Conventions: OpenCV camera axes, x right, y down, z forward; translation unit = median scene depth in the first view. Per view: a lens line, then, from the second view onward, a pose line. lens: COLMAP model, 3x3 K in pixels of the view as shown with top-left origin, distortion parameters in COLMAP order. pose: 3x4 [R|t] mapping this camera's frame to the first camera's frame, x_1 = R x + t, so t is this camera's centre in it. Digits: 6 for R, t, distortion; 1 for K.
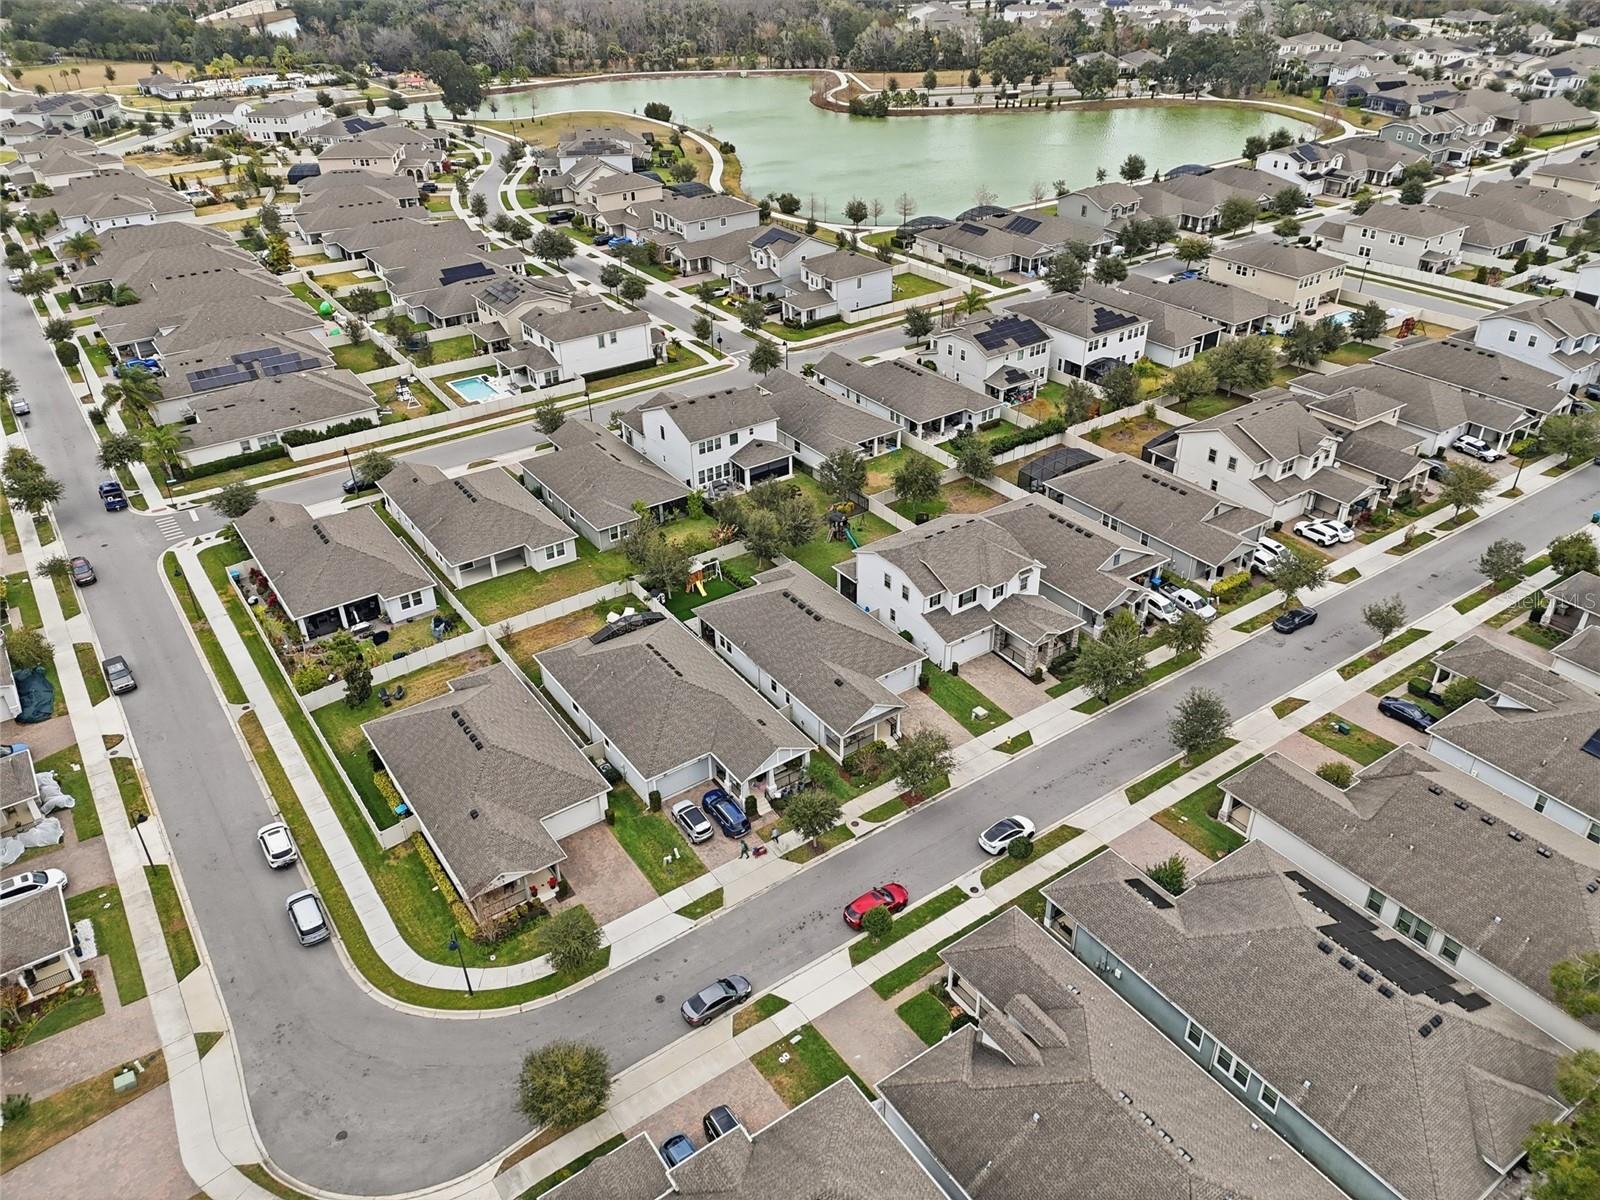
lens RADIAL K [[1161.0, 0, 800.0], [0, 1161.0, 600.0], [0, 0, 1]] dist [0.094221, -0.091575]
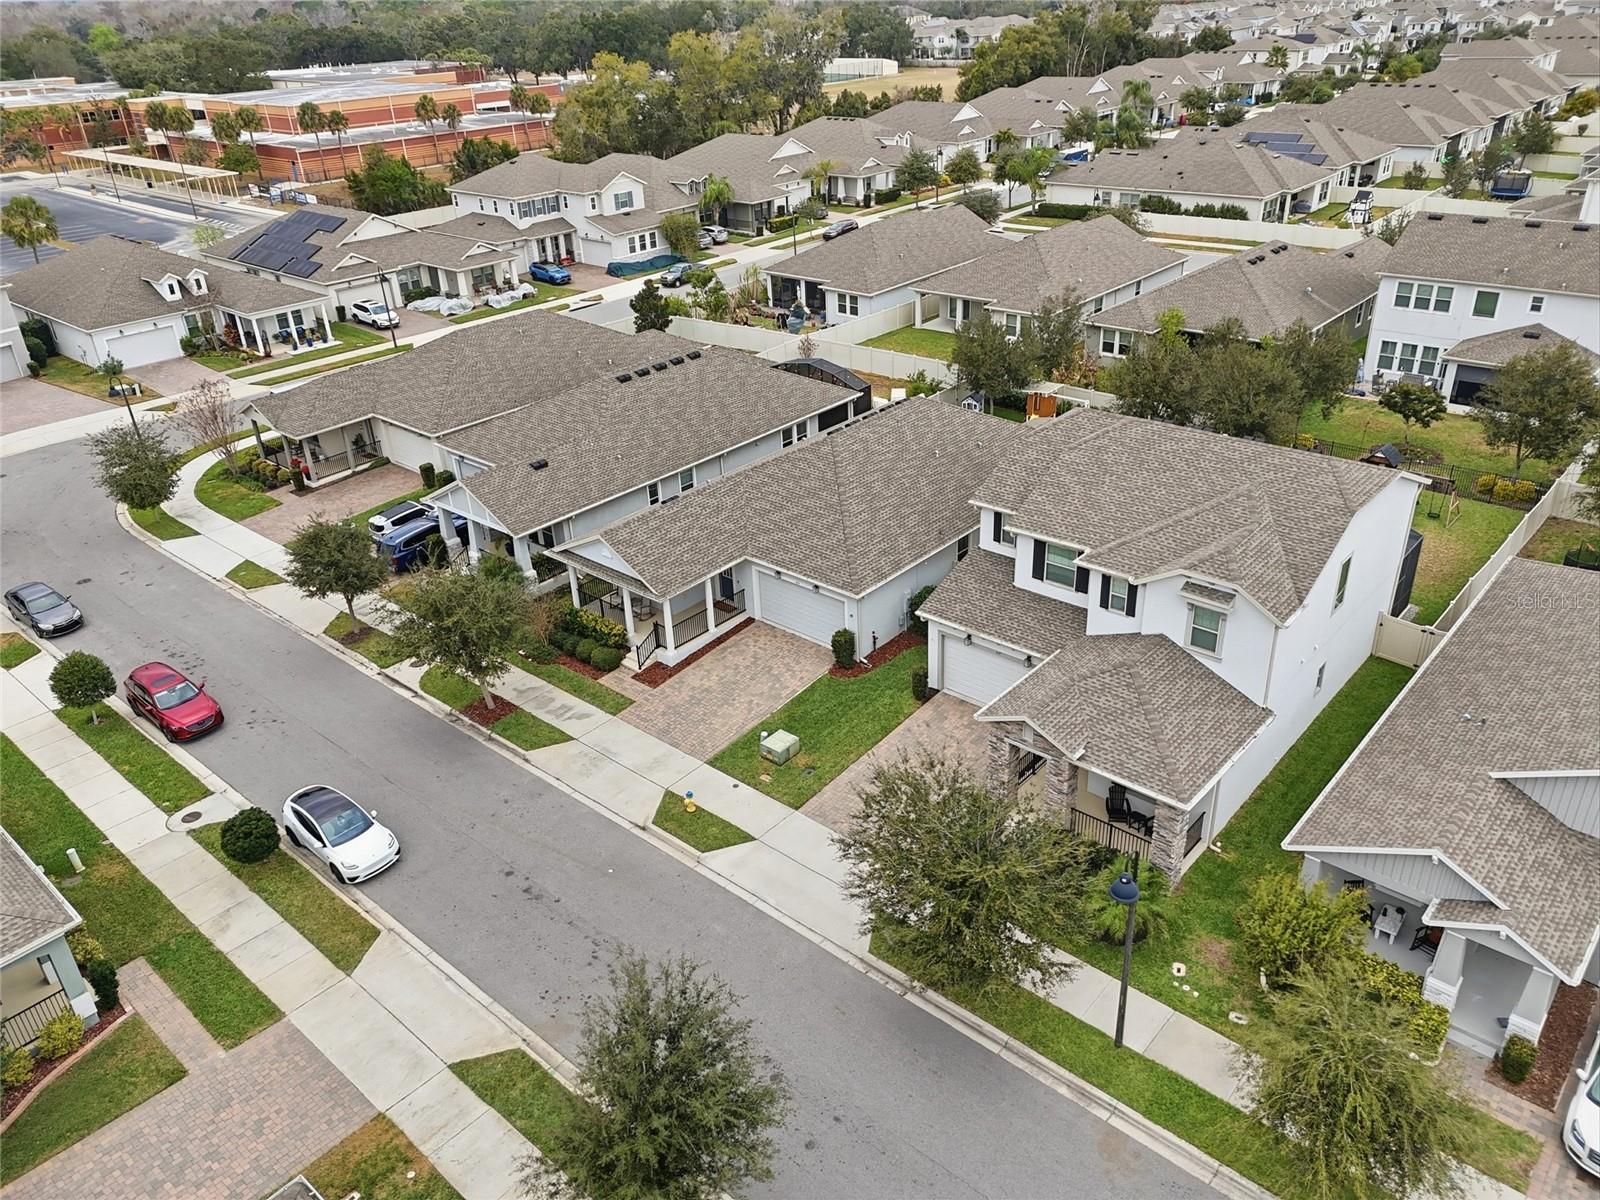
lens RADIAL K [[1161.0, 0, 800.0], [0, 1161.0, 600.0], [0, 0, 1]] dist [0.094221, -0.091575]
pose [[0.237077, 0.462587, -0.854288, 0.406930], [-0.482422, 0.819332, 0.309780, -0.062576], [0.843246, 0.338685, 0.417407, 0.696293]]
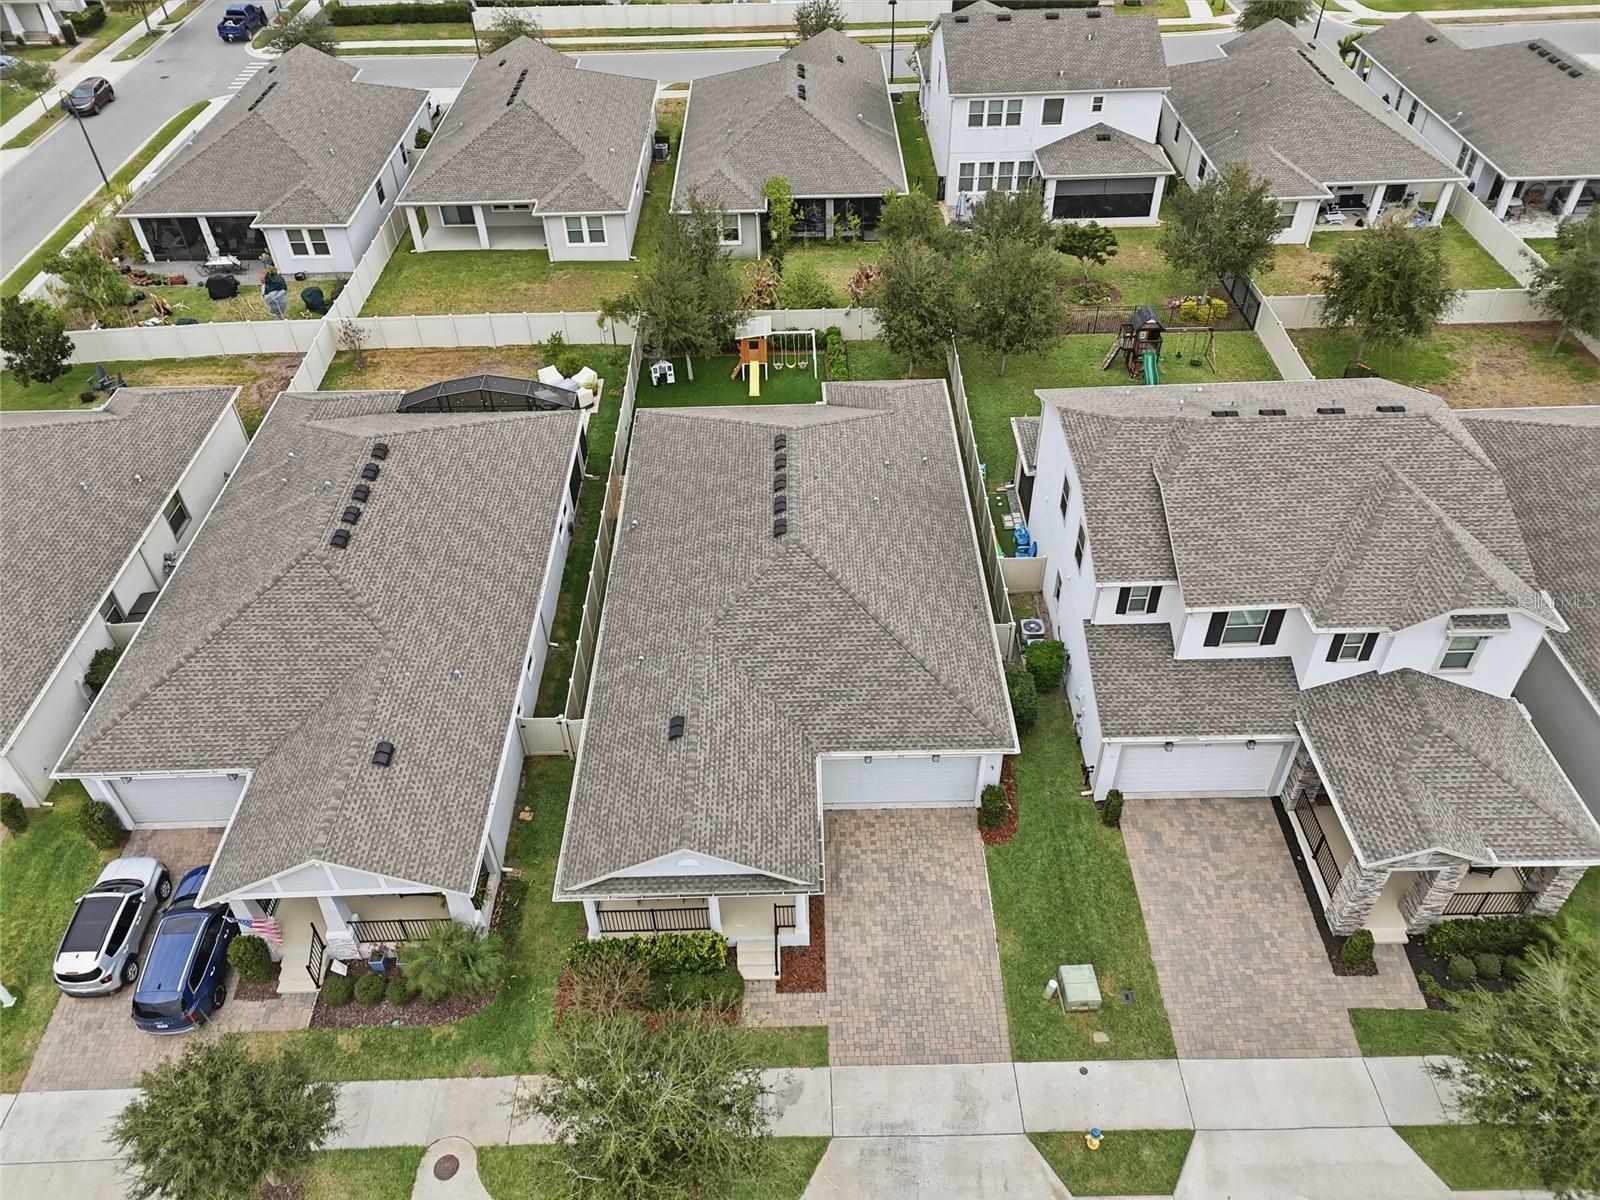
lens RADIAL K [[1181.4, 0, 800.0], [0, 1181.4, 600.0], [0, 0, 1]] dist [0.030375, -0.008741]
pose [[0.828600, 0.372655, -0.417792, 0.158900], [-0.292233, 0.924437, 0.244983, -0.048352], [0.477517, -0.080900, 0.874890, 0.586559]]
